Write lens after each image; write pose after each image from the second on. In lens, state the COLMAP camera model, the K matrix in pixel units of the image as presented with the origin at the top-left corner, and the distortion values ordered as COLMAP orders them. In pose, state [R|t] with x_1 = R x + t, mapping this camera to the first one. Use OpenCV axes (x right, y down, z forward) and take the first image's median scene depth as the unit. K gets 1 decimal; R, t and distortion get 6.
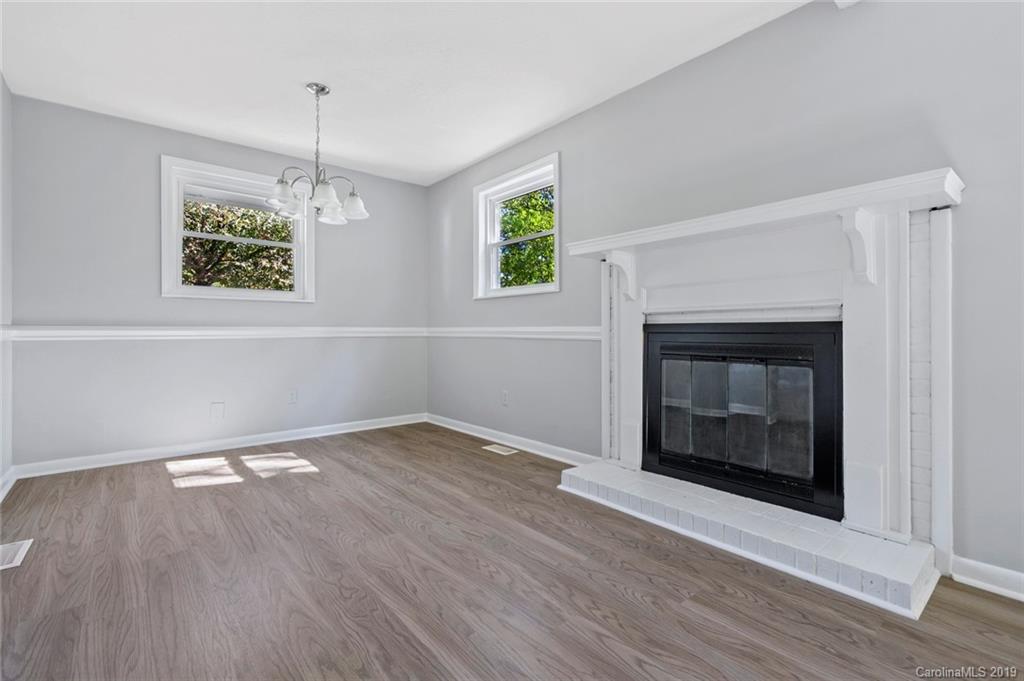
lens RADIAL K [[457.3, 0, 516.0], [0, 457.3, 334.9], [0, 0, 1]] dist [0.000142, -0.000341]
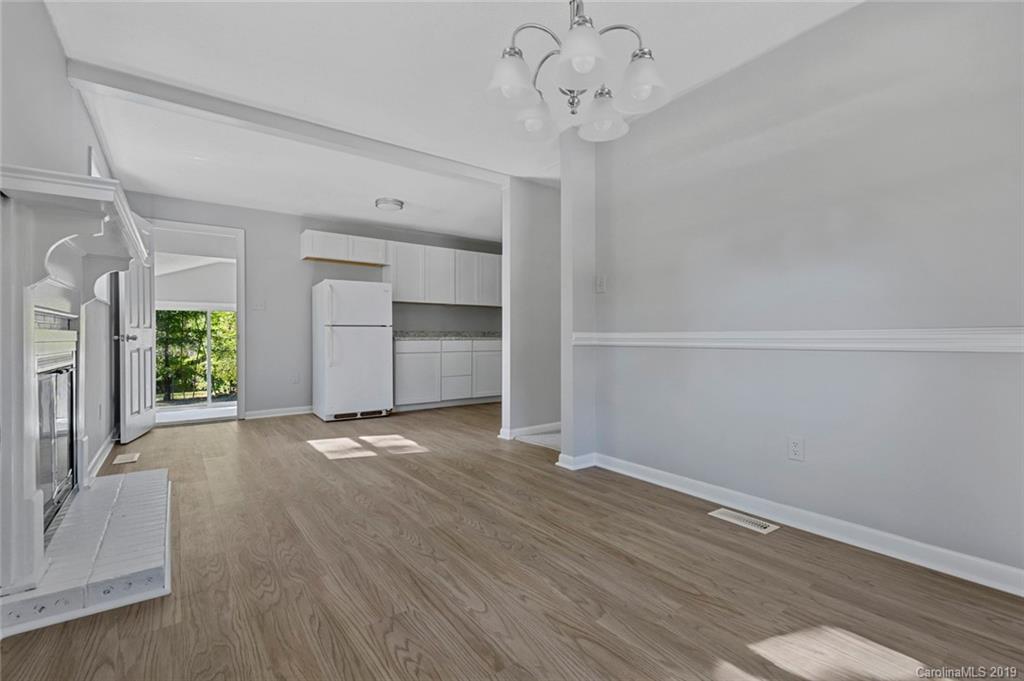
lens RADIAL K [[457.3, 0, 516.0], [0, 457.3, 334.9], [0, 0, 1]] dist [0.000142, -0.000341]
pose [[-0.997911, 0.003361, 0.064519, -0.485188], [0.003657, 0.999983, 0.004479, -0.017845], [-0.064503, 0.004706, -0.997906, 1.847393]]
